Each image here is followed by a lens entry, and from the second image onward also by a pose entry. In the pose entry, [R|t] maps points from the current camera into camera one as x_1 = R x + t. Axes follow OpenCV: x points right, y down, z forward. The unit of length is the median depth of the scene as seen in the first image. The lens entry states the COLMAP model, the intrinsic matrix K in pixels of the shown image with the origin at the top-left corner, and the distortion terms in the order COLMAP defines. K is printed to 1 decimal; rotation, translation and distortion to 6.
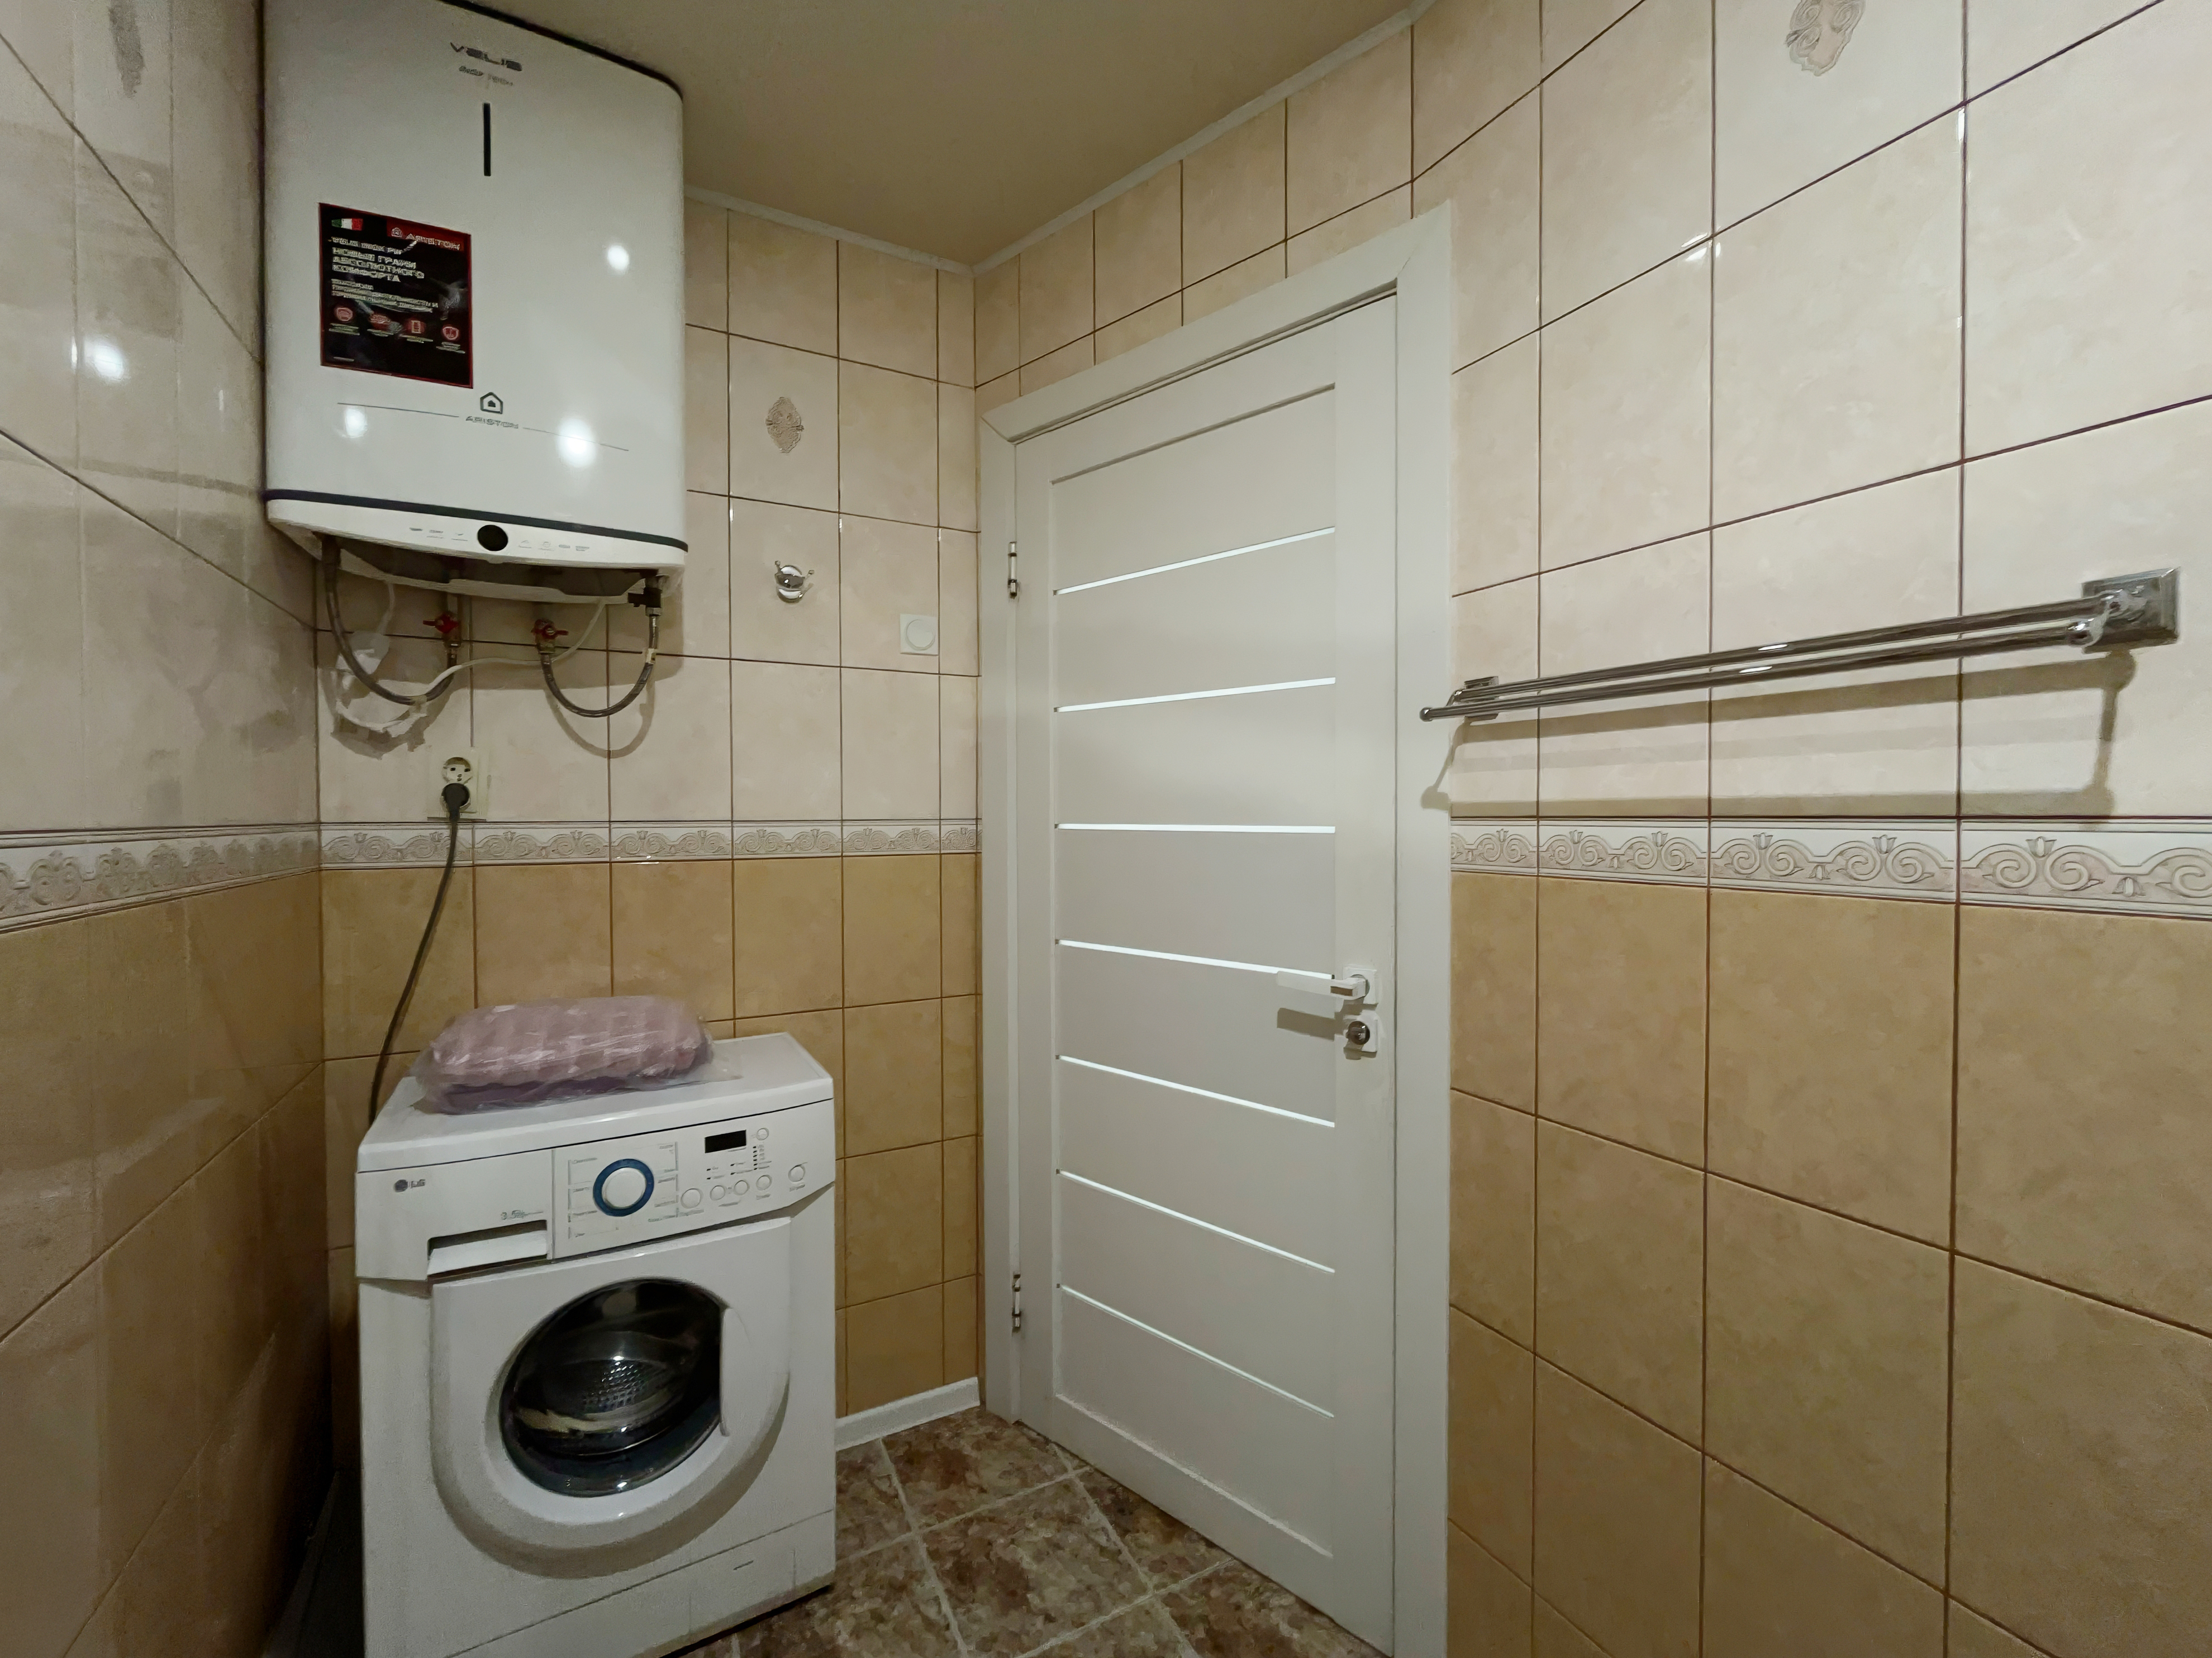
lens RADIAL K [[899.1, 0, 1107.7], [0, 899.1, 830.0], [0, 0, 1]] dist [-0.002599, -0.000337]
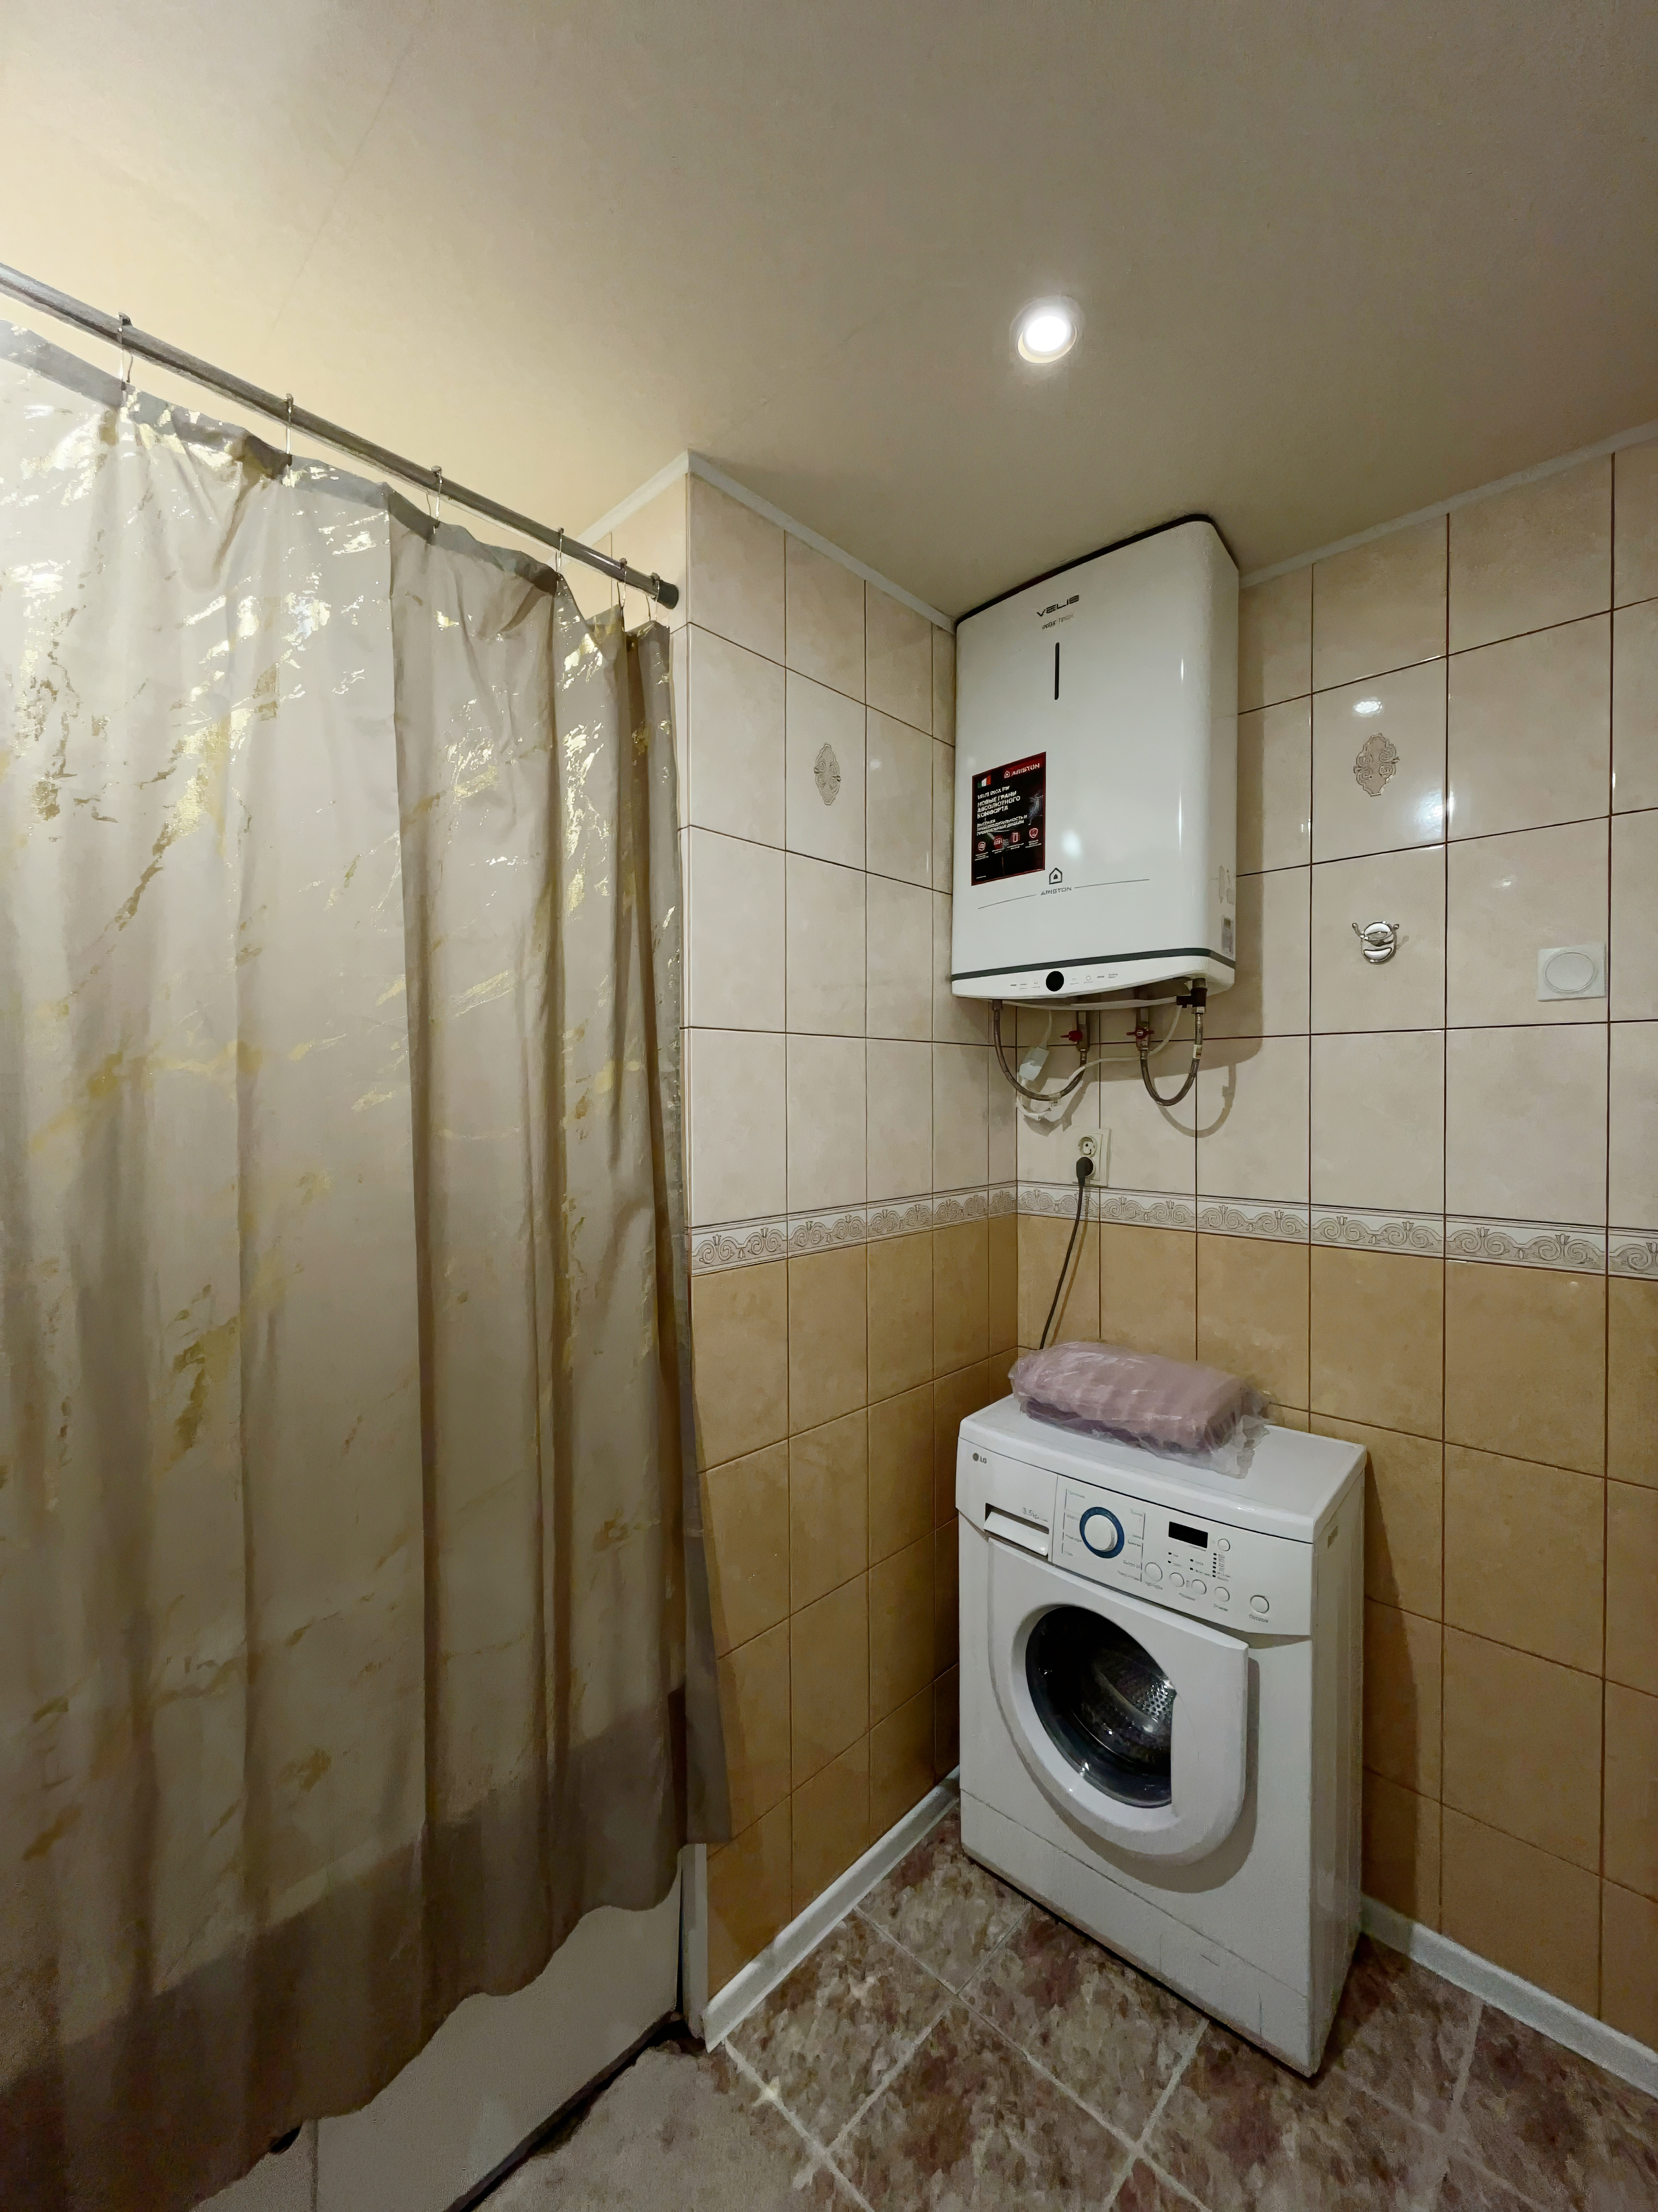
lens RADIAL K [[891.9, 0, 829.0], [0, 891.9, 1106.0], [0, 0, 1]] dist [-0.003482, -0.000187]
pose [[0.315193, 0.019897, -0.948819, 0.377342], [-0.017944, 0.999726, 0.015003, -0.142641], [0.948858, 0.012296, 0.315464, 0.261151]]
